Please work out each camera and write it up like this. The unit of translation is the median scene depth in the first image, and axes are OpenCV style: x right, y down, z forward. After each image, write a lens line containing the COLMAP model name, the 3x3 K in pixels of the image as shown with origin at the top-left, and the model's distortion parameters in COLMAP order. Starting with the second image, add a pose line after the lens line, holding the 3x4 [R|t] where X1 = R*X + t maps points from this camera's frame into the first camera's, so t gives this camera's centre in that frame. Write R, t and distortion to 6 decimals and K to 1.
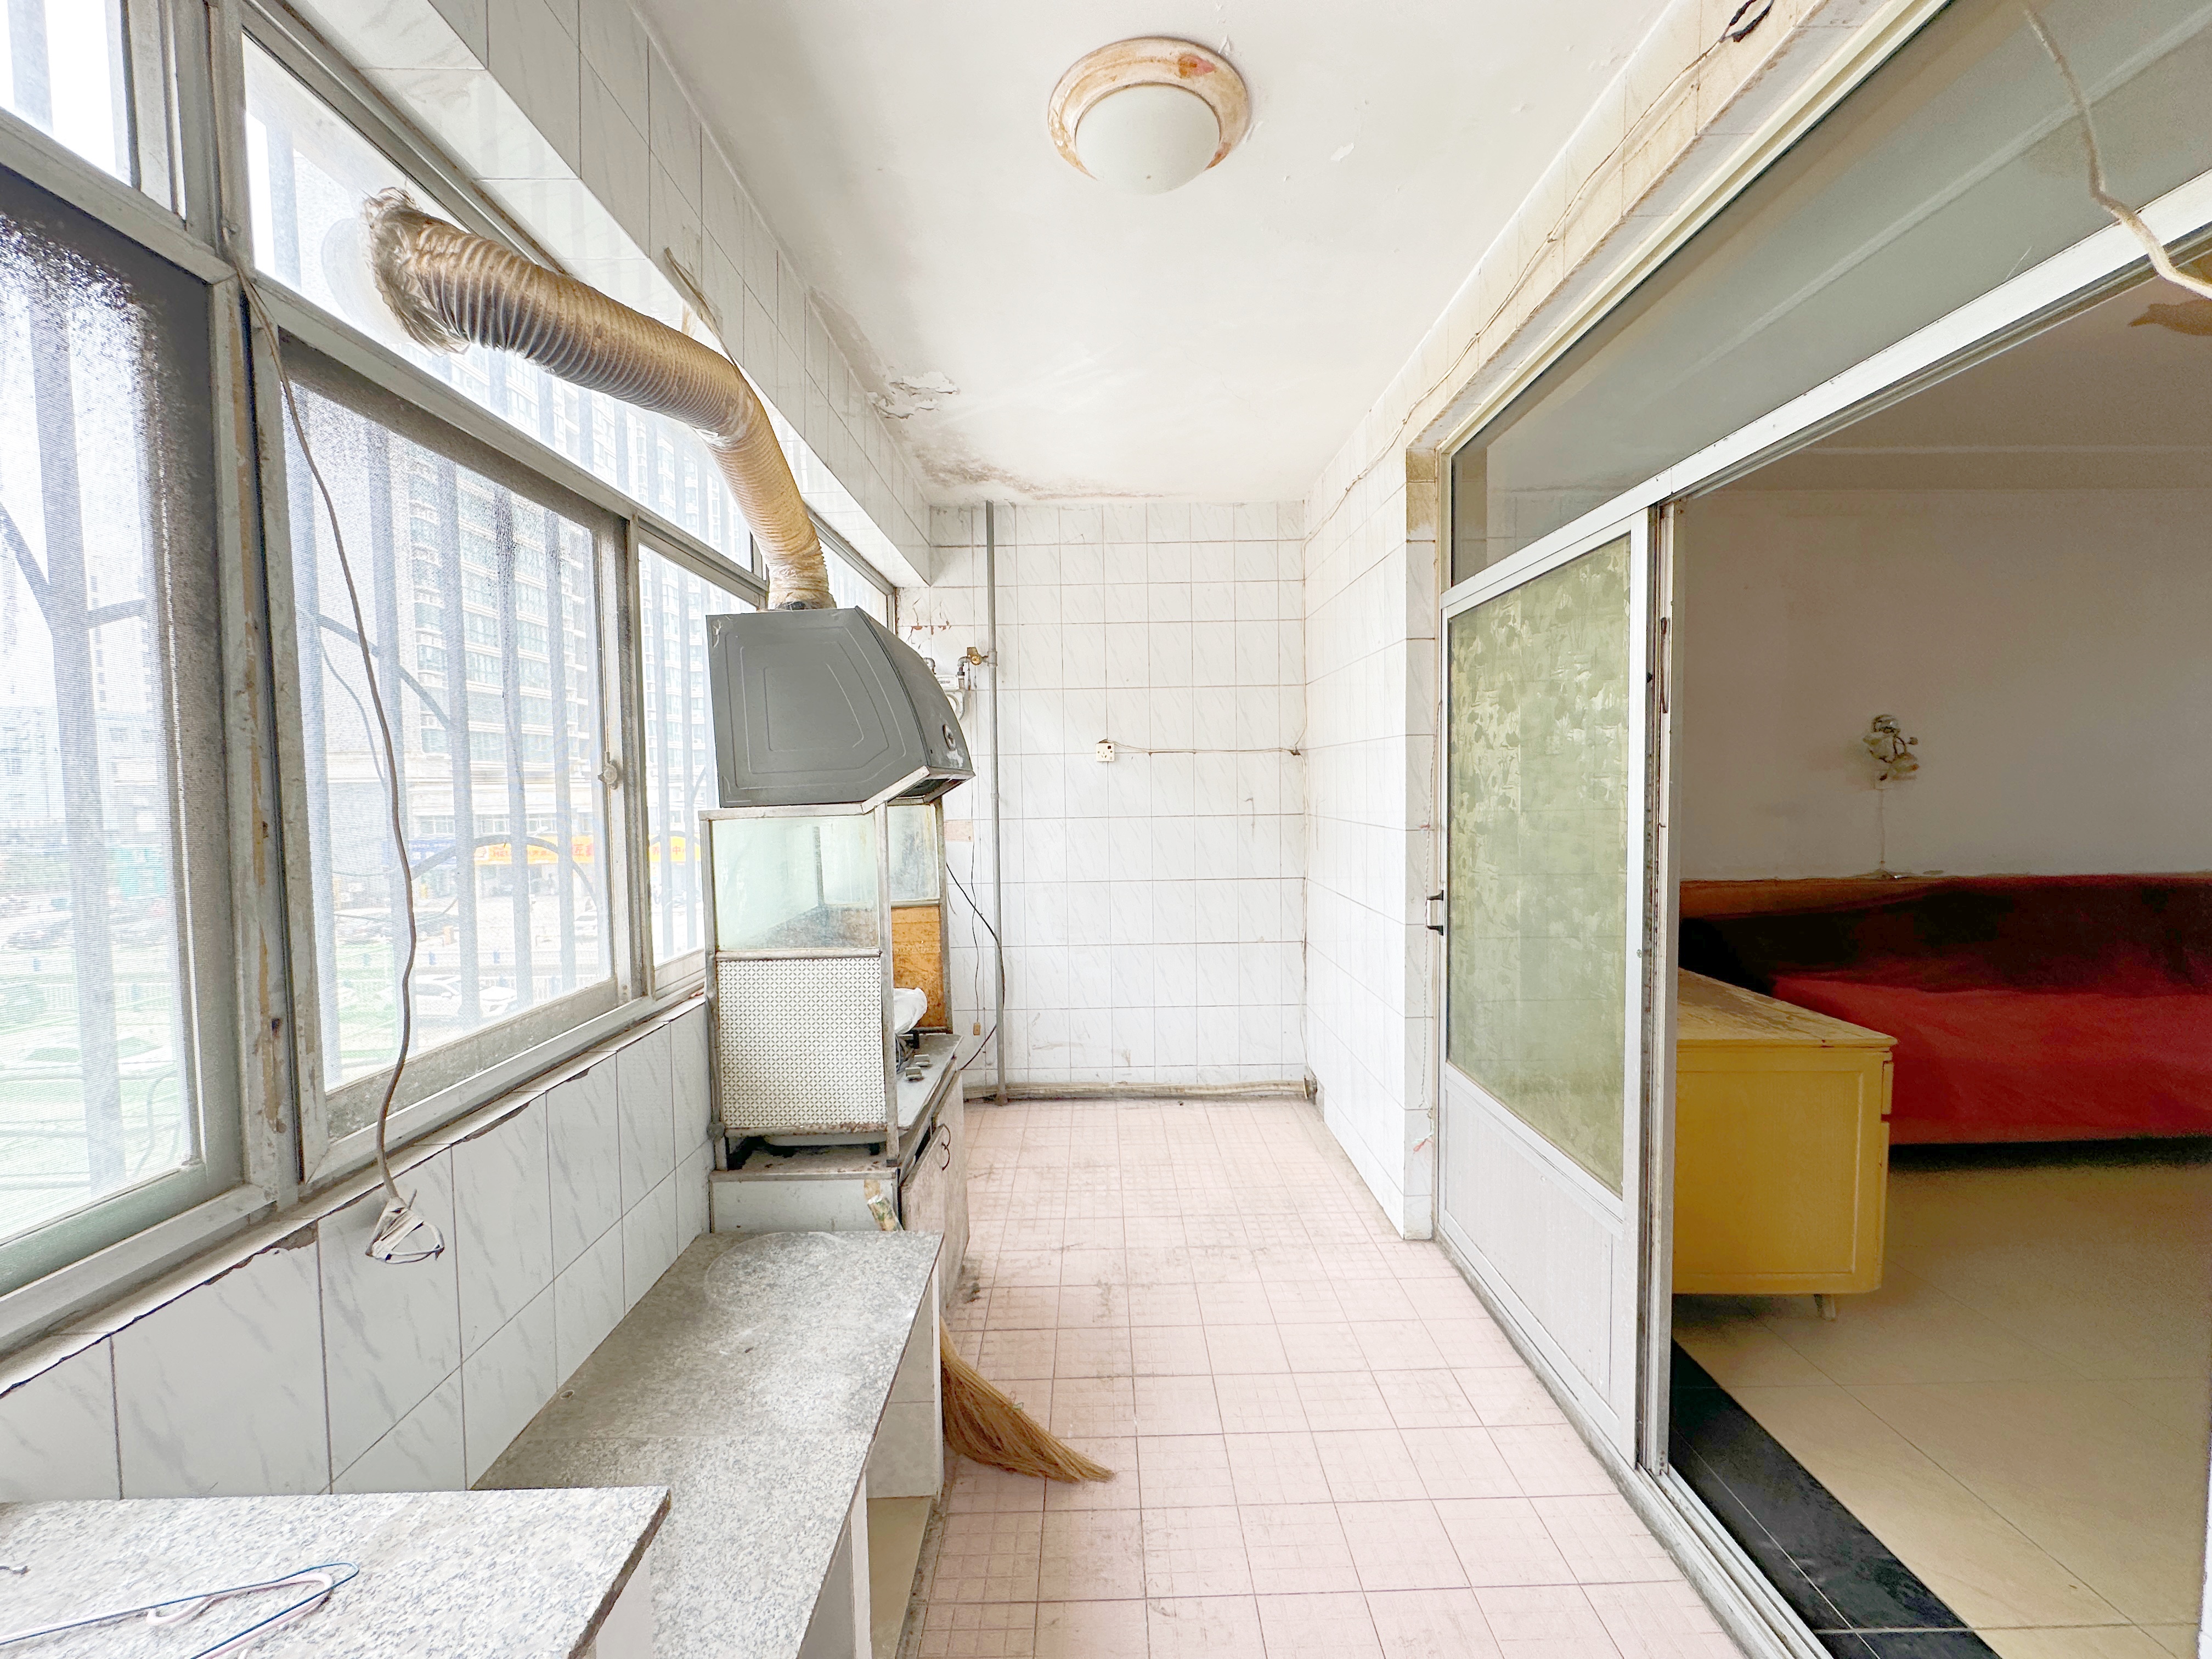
lens RADIAL K [[887.4, 0, 1106.8], [0, 887.4, 827.3], [0, 0, 1]] dist [0.004263, 0.000140]
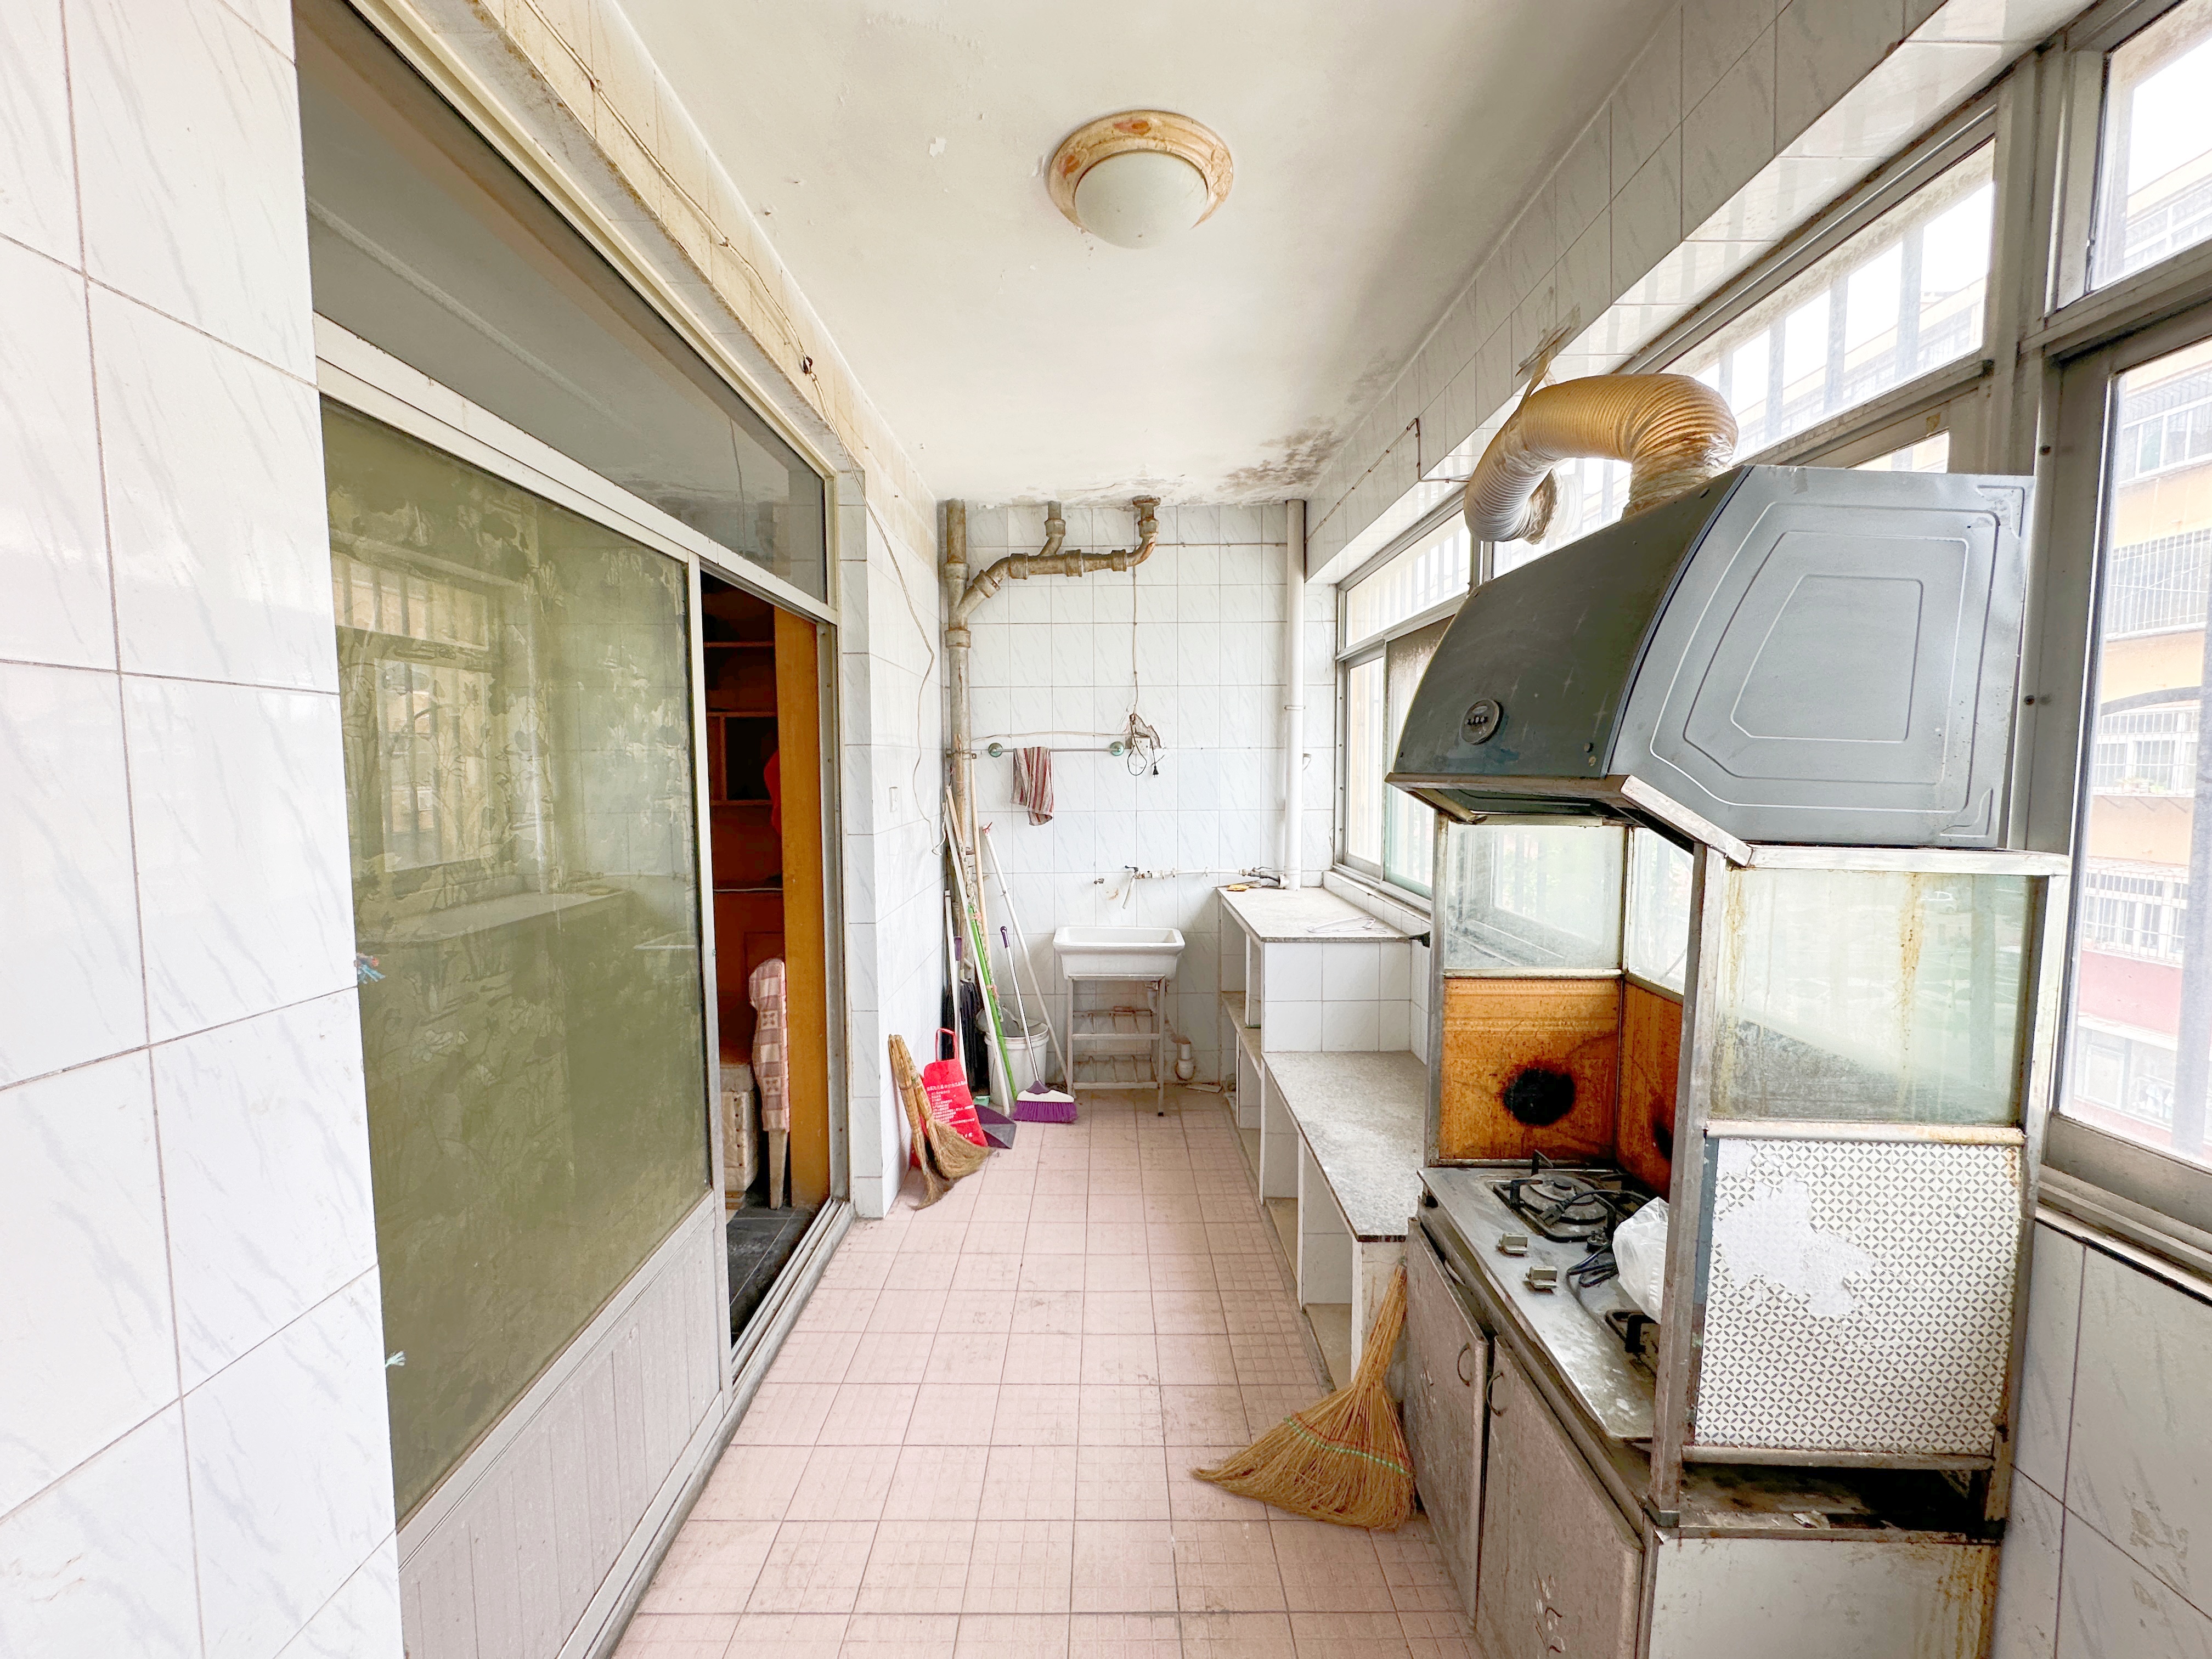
lens RADIAL K [[887.4, 0, 1108.8], [0, 887.4, 830.4], [0, 0, 1]] dist [0.004263, 0.000140]
pose [[-0.999776, 0.018178, 0.010797, 0.077079], [0.019397, 0.991795, 0.126358, -0.130867], [-0.008411, 0.126540, -0.991926, 1.908766]]
